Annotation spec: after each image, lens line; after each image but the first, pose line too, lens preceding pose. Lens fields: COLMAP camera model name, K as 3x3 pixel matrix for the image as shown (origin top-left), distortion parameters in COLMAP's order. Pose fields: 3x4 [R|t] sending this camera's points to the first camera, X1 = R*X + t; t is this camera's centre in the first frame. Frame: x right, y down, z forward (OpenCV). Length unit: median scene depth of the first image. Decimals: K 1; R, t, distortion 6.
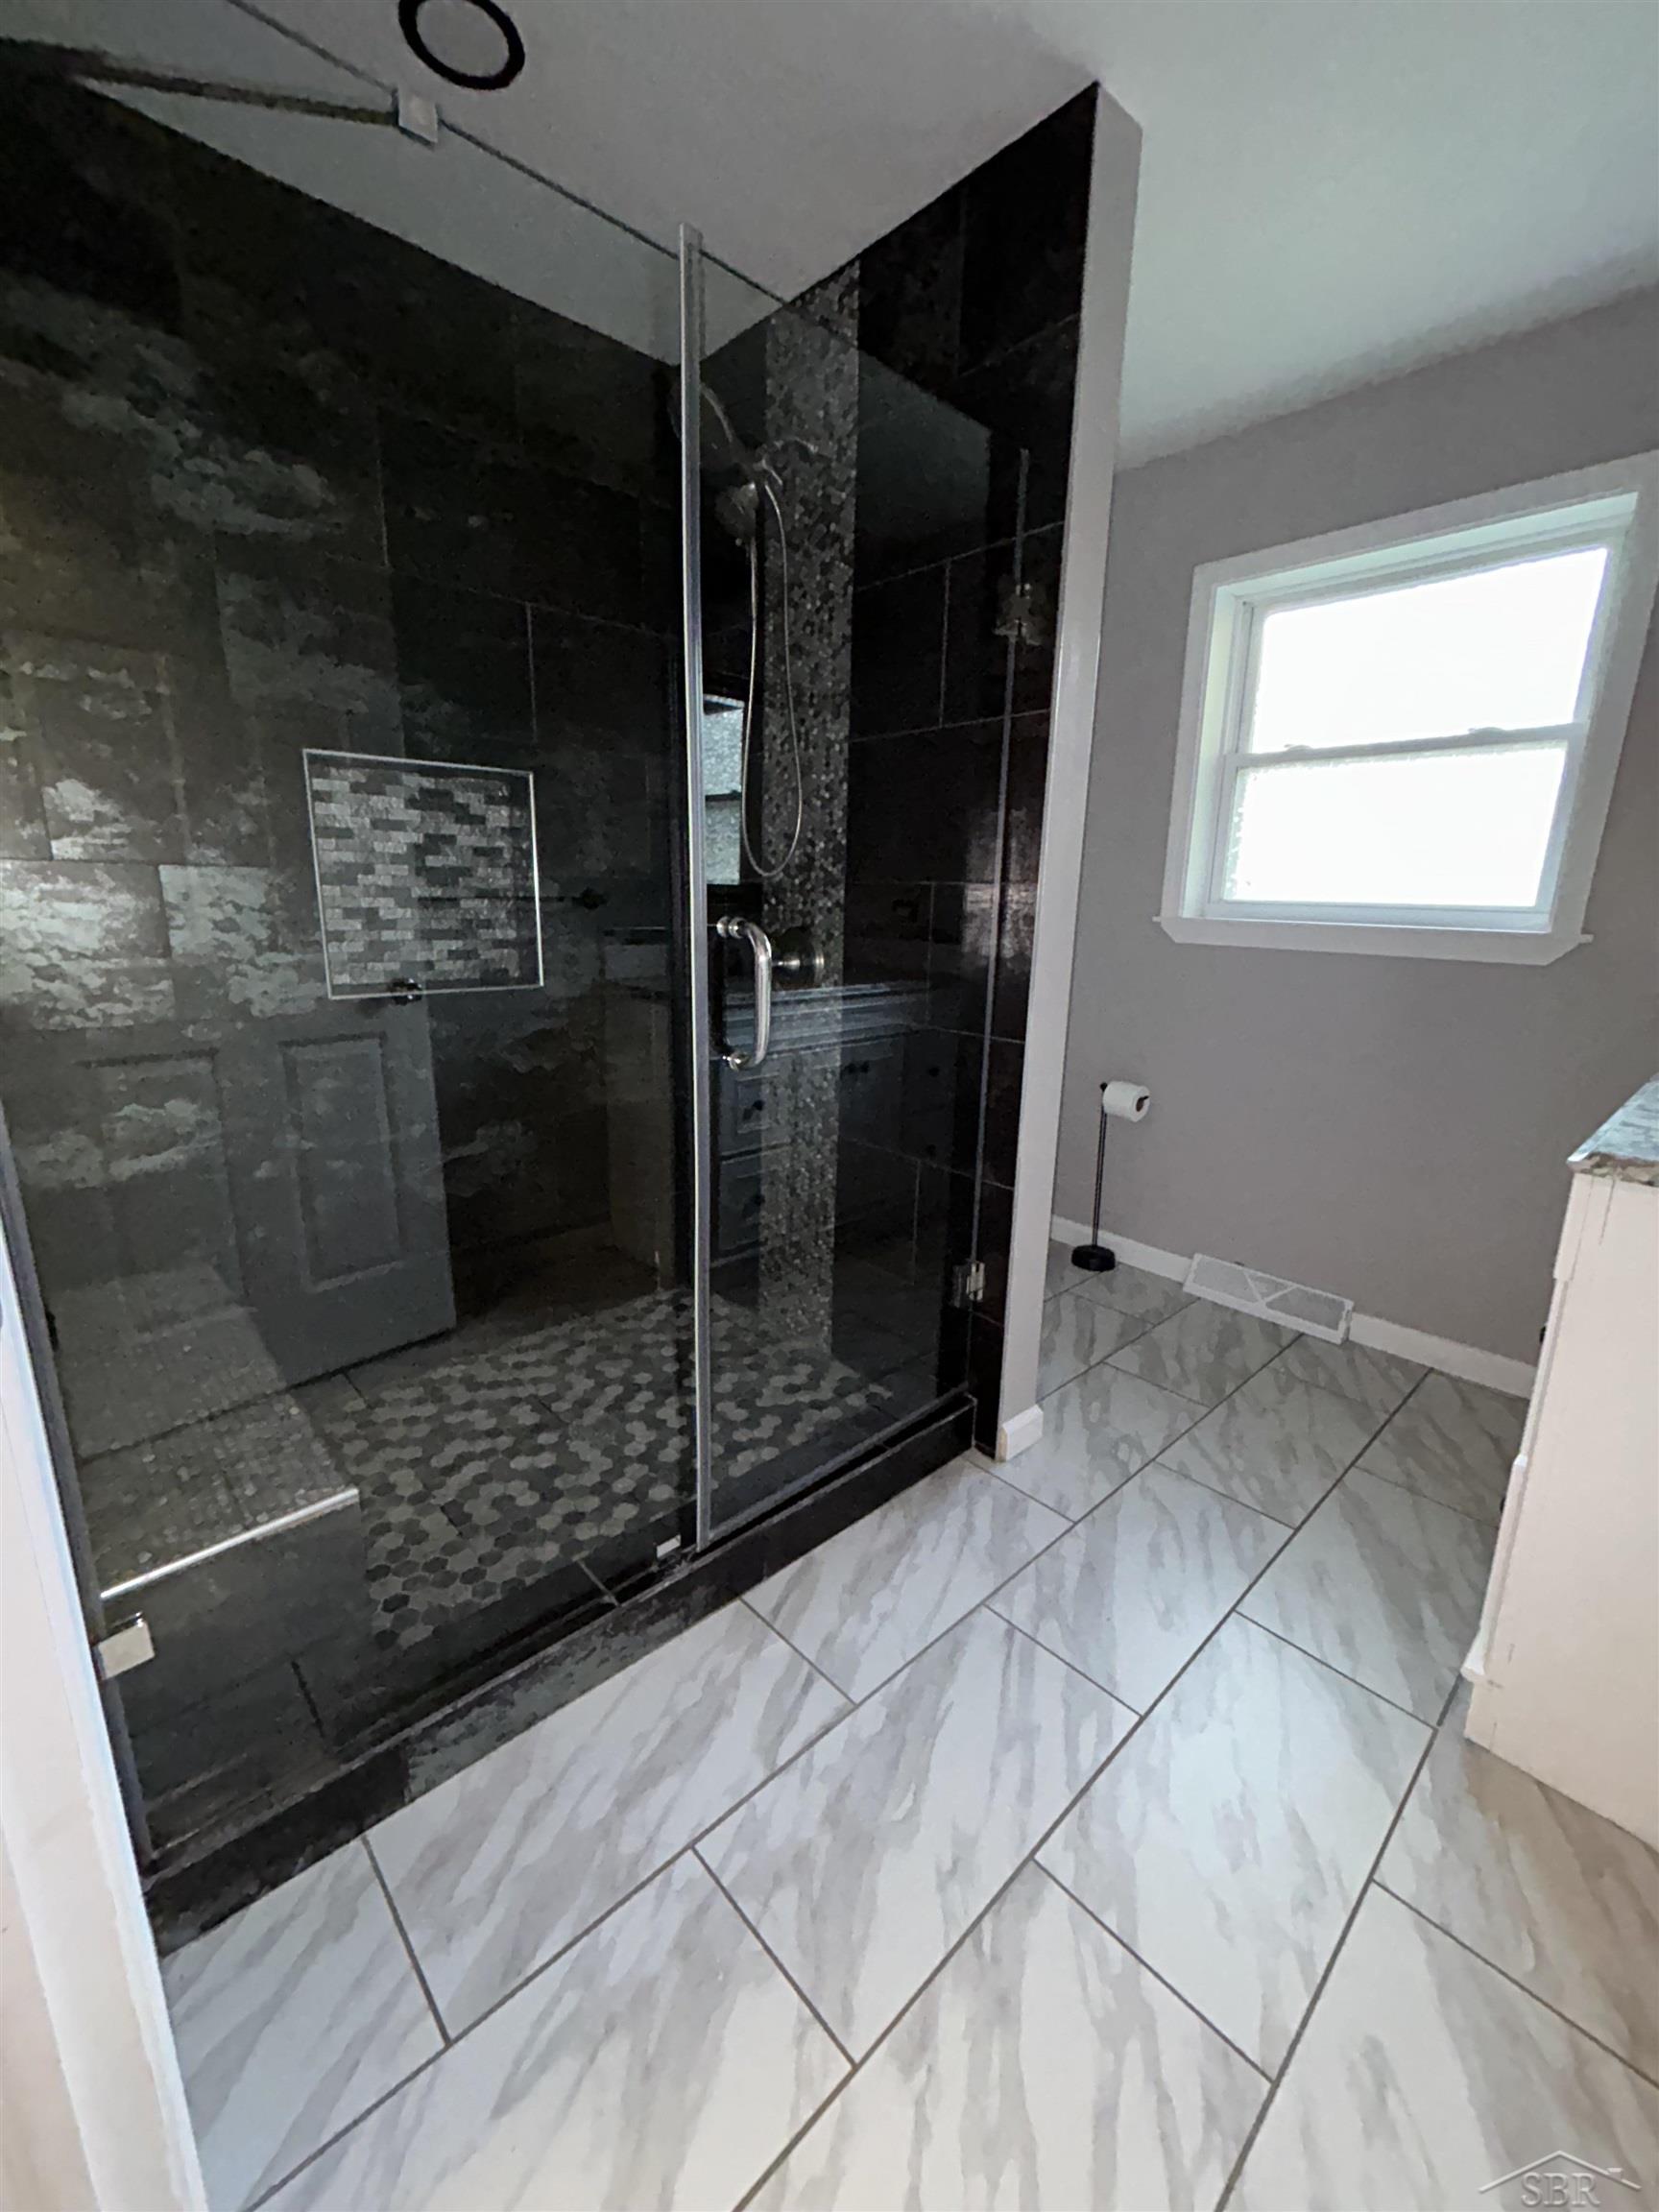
lens RADIAL K [[889.4, 0, 829.5], [0, 889.4, 1106.0], [0, 0, 1]] dist [-0.013491, 0.008348]
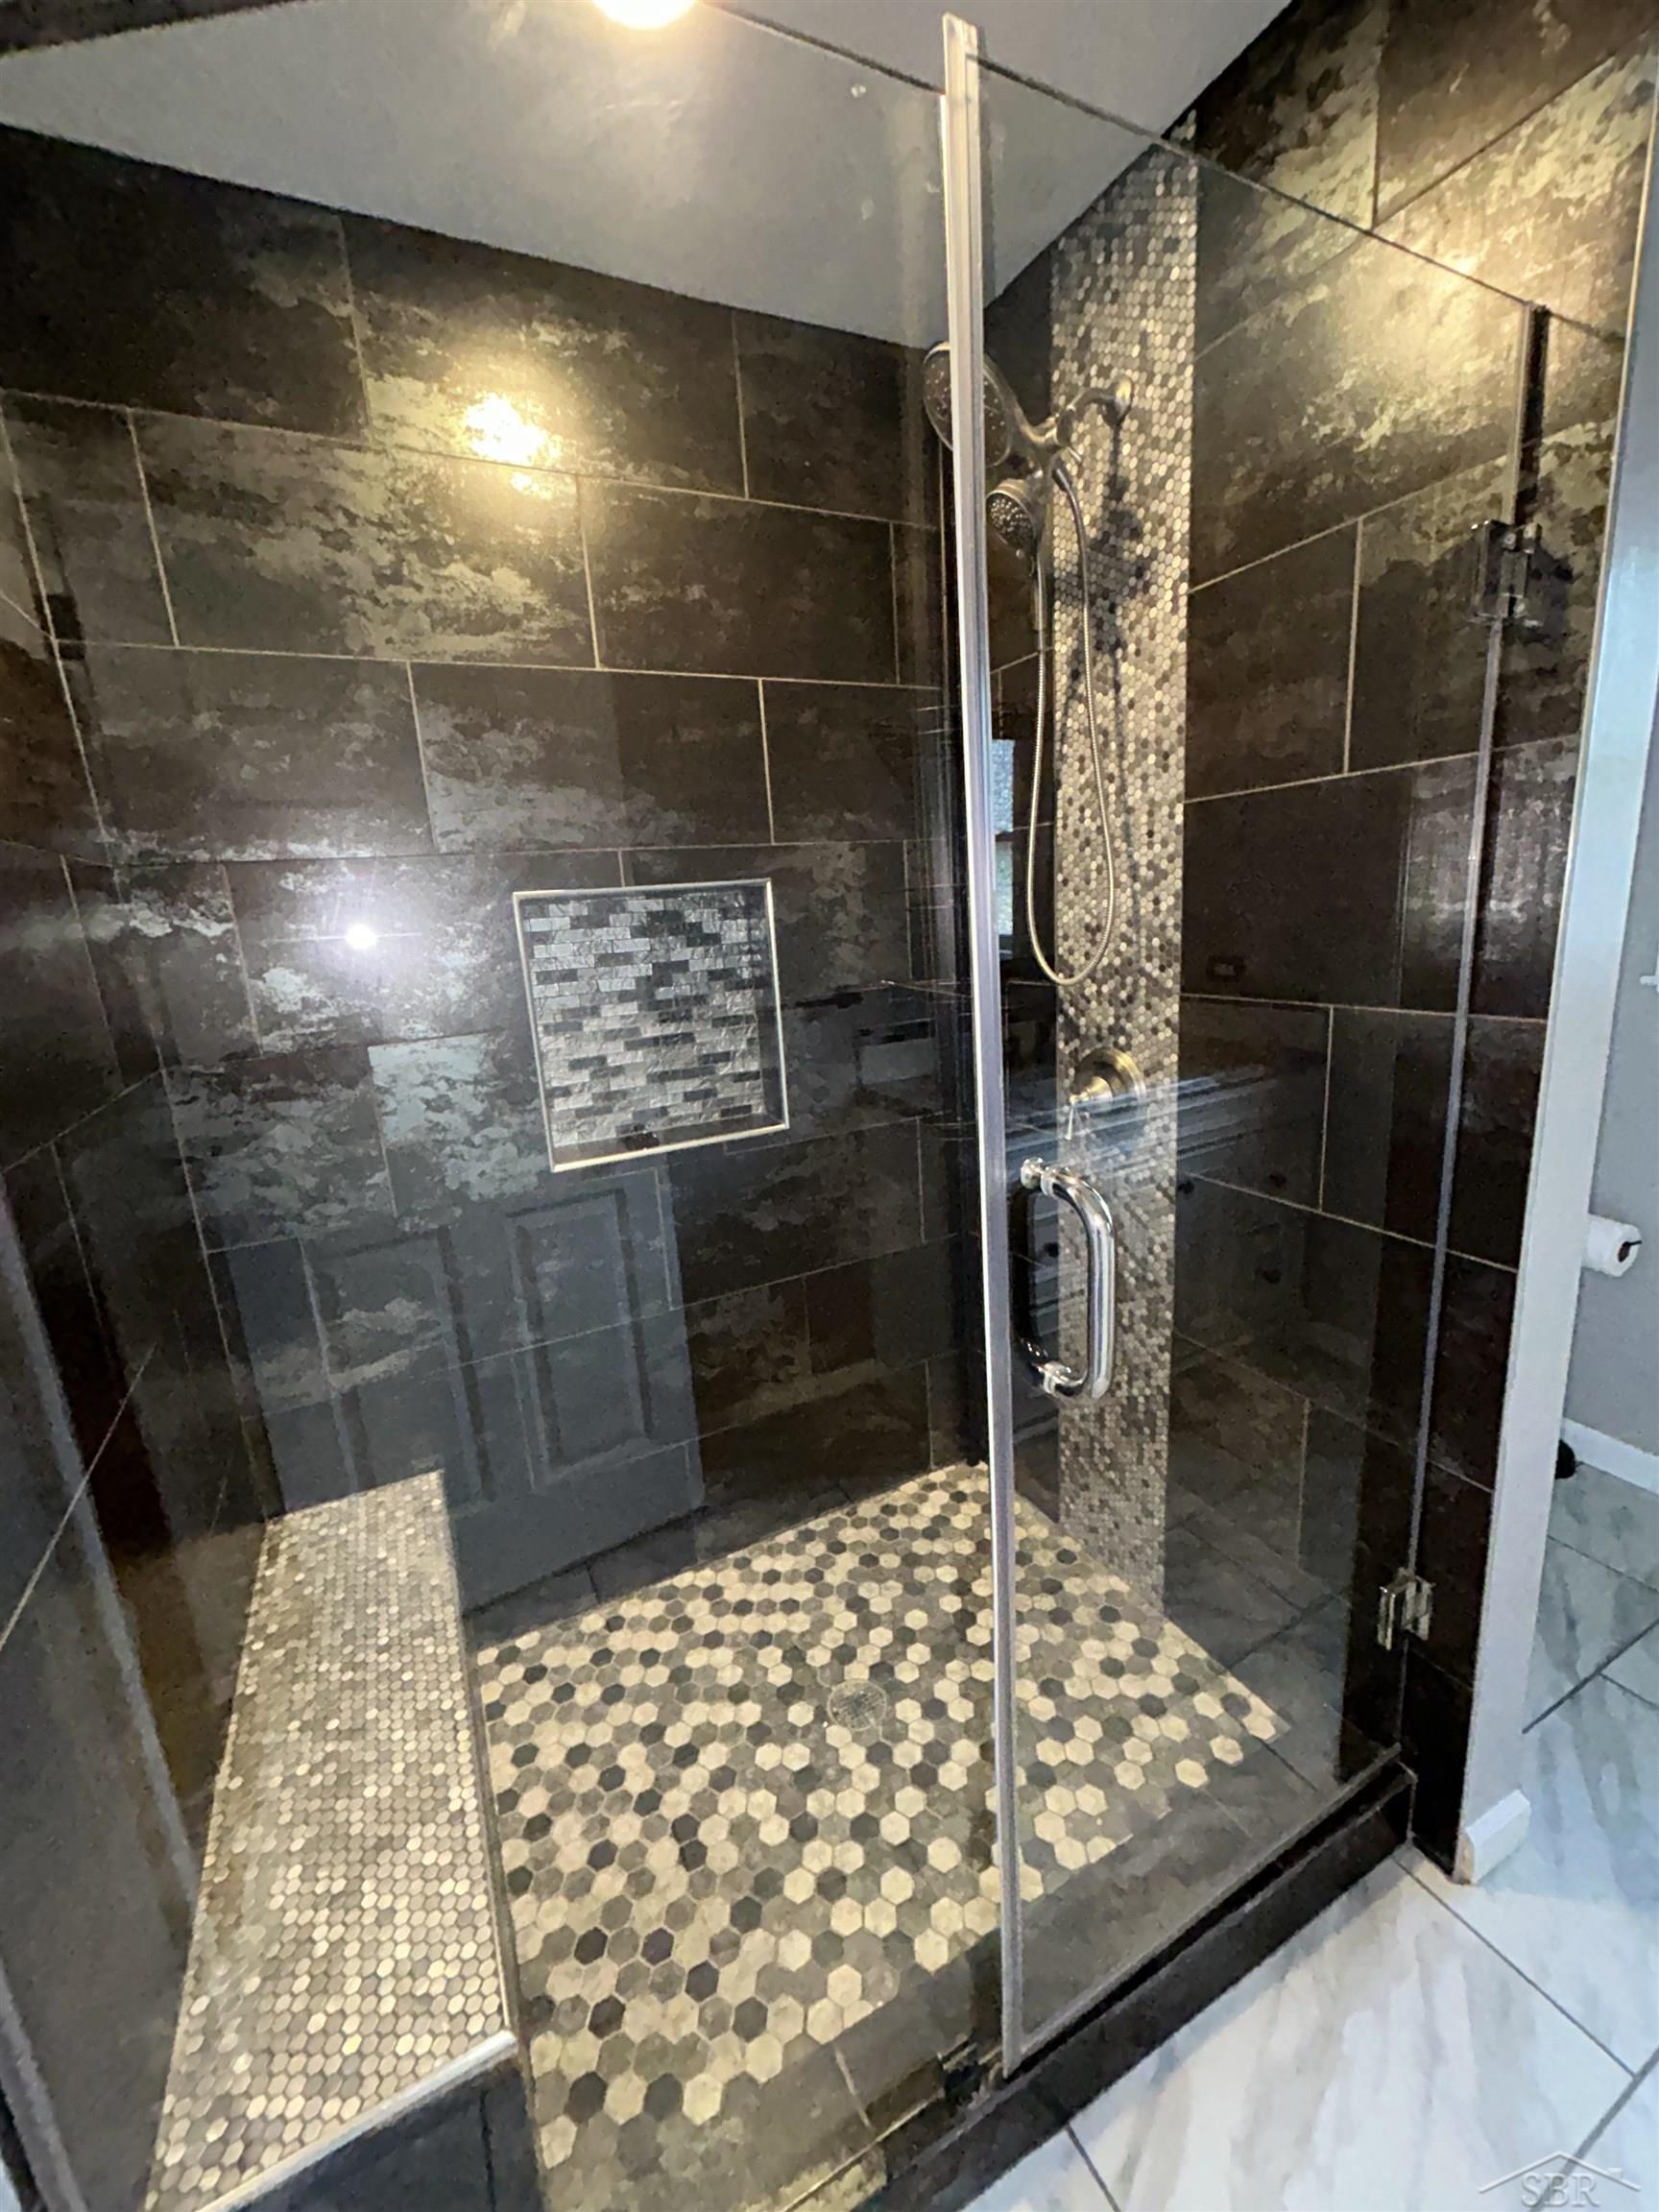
lens RADIAL K [[882.3, 0, 829.5], [0, 882.3, 1106.0], [0, 0, 1]] dist [-0.001064, -0.000477]
pose [[0.956681, -0.020897, -0.290388, -0.048568], [0.018868, 0.999774, -0.009788, -0.160765], [0.290527, 0.003885, 0.956859, 0.235249]]
